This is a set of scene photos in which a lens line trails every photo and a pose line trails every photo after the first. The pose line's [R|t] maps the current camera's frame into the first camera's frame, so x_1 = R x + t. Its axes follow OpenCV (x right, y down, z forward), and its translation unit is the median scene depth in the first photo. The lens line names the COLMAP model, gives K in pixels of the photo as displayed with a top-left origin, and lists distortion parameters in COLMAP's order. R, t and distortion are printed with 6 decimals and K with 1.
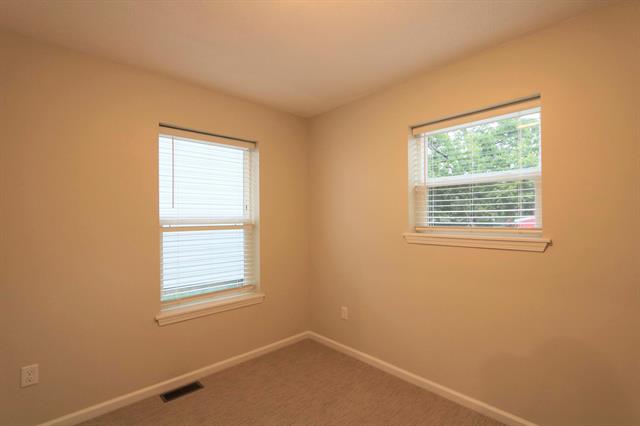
lens RADIAL K [[362.4, 0, 308.9], [0, 362.4, 222.9], [0, 0, 1]] dist [-0.014880, 0.001382]
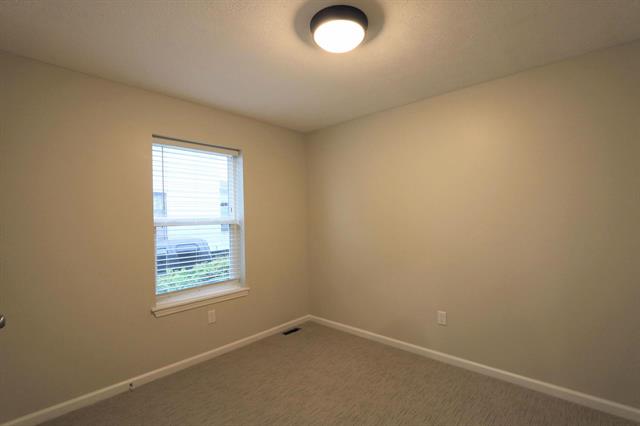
lens RADIAL K [[293.7, 0, 319.5], [0, 293.7, 215.5], [0, 0, 1]] dist [-0.014137, 0.000412]
pose [[0.999843, -0.012865, -0.012220, 0.106594], [0.012623, 0.999727, -0.019656, -0.002268], [0.012469, 0.019498, 0.999732, 0.115135]]
